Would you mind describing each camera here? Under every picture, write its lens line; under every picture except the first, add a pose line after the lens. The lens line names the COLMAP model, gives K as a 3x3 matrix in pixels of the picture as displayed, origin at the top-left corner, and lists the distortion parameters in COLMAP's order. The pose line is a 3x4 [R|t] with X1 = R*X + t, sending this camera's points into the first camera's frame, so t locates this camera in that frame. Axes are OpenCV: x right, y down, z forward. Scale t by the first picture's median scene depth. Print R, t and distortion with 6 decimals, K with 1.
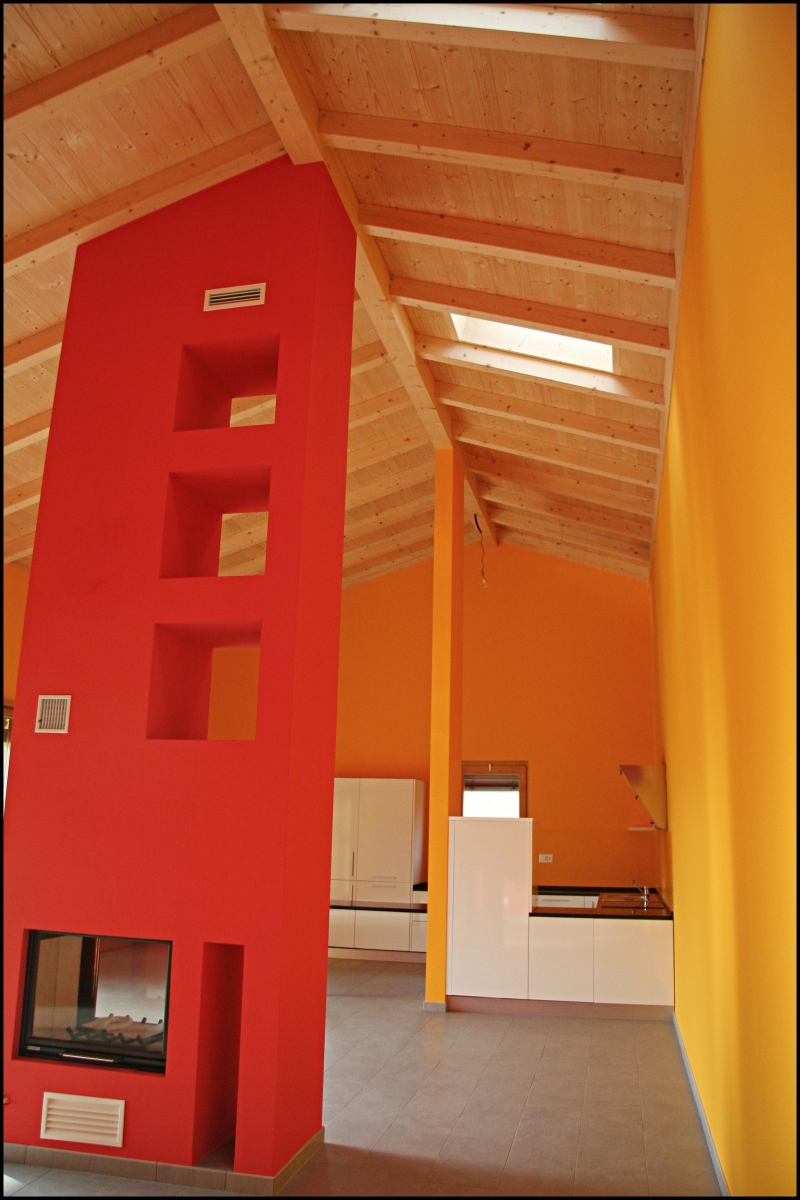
lens RADIAL K [[934.3, 0, 400.0], [0, 934.3, 600.0], [0, 0, 1]] dist [-0.186158, 0.162848]
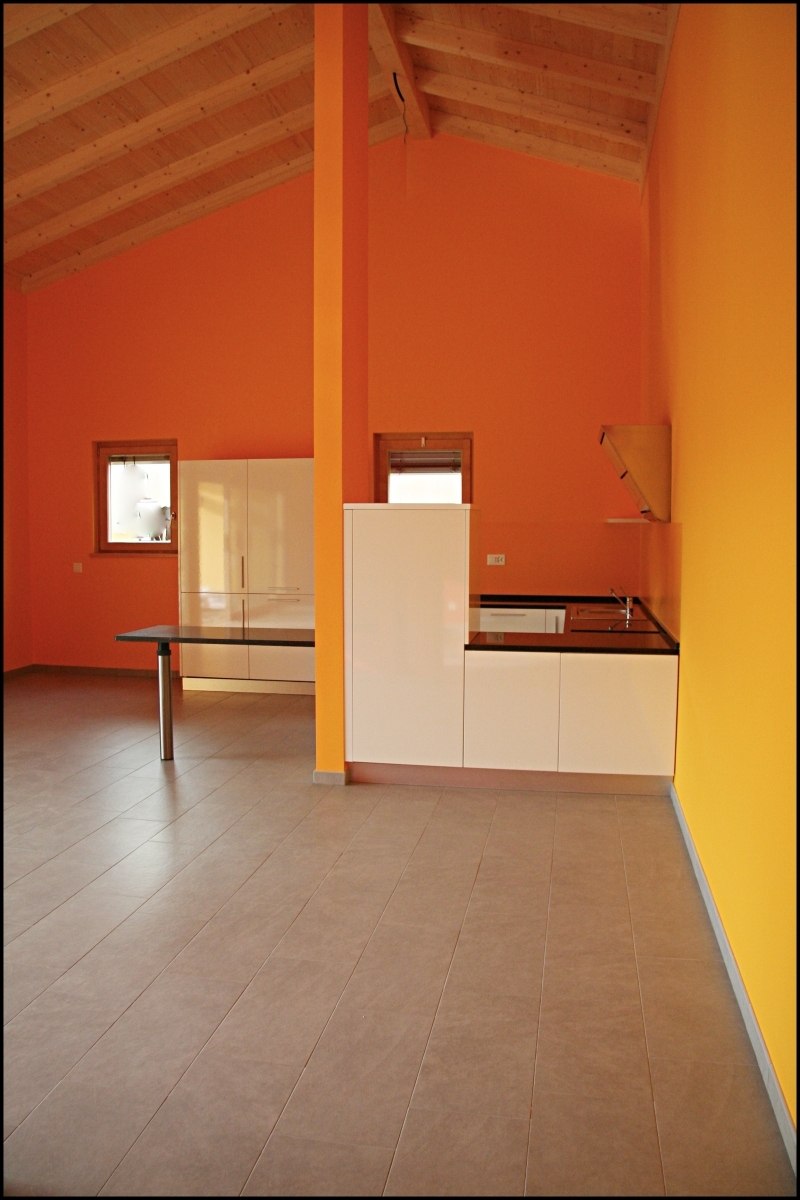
lens RADIAL K [[921.0, 0, 400.0], [0, 921.0, 600.0], [0, 0, 1]] dist [-0.175631, 0.136030]
pose [[0.998997, -0.027990, 0.034959, 0.077873], [0.015432, 0.947967, 0.317995, 0.104476], [-0.042041, -0.317136, 0.947448, 0.406412]]
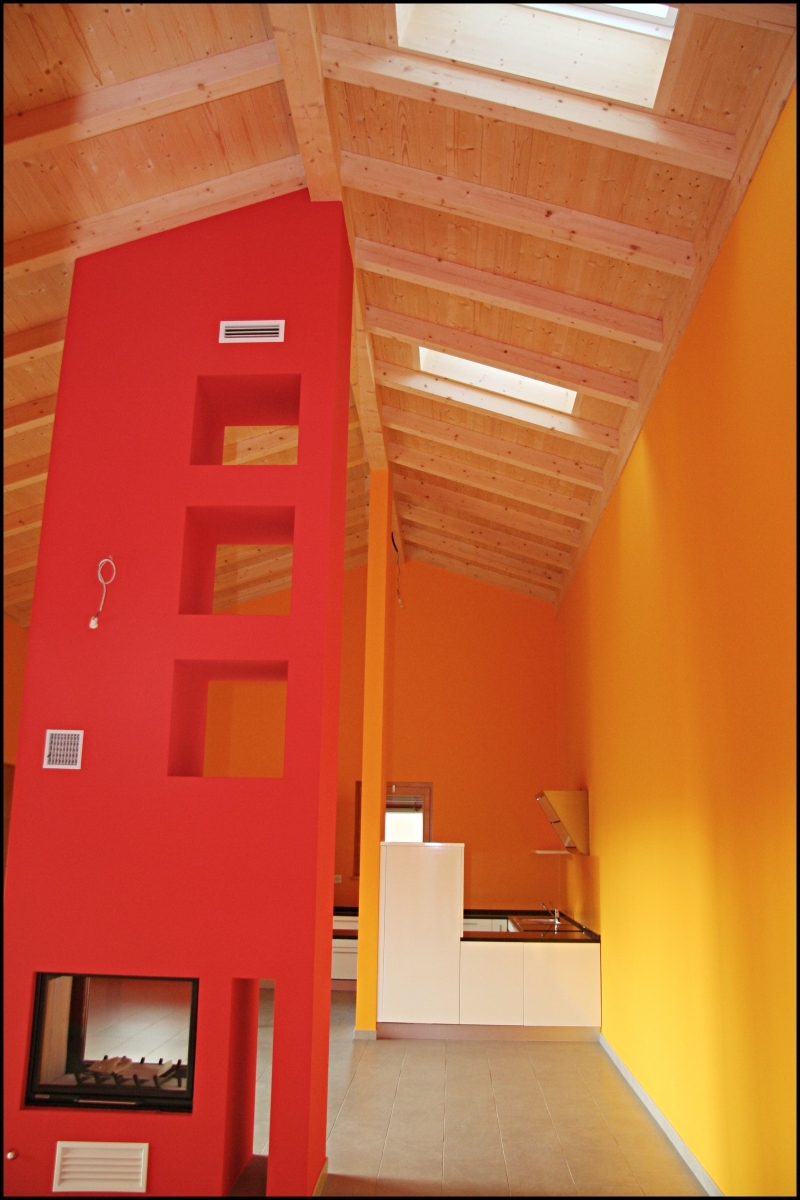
lens RADIAL K [[998.7, 0, 400.0], [0, 998.7, 600.0], [0, 0, 1]] dist [-0.159816, 0.199461]
pose [[0.984603, 0.034286, 0.171410, -0.134547], [-0.034562, 0.999402, -0.001373, -0.029302], [-0.171355, -0.004572, 0.985199, -0.062417]]
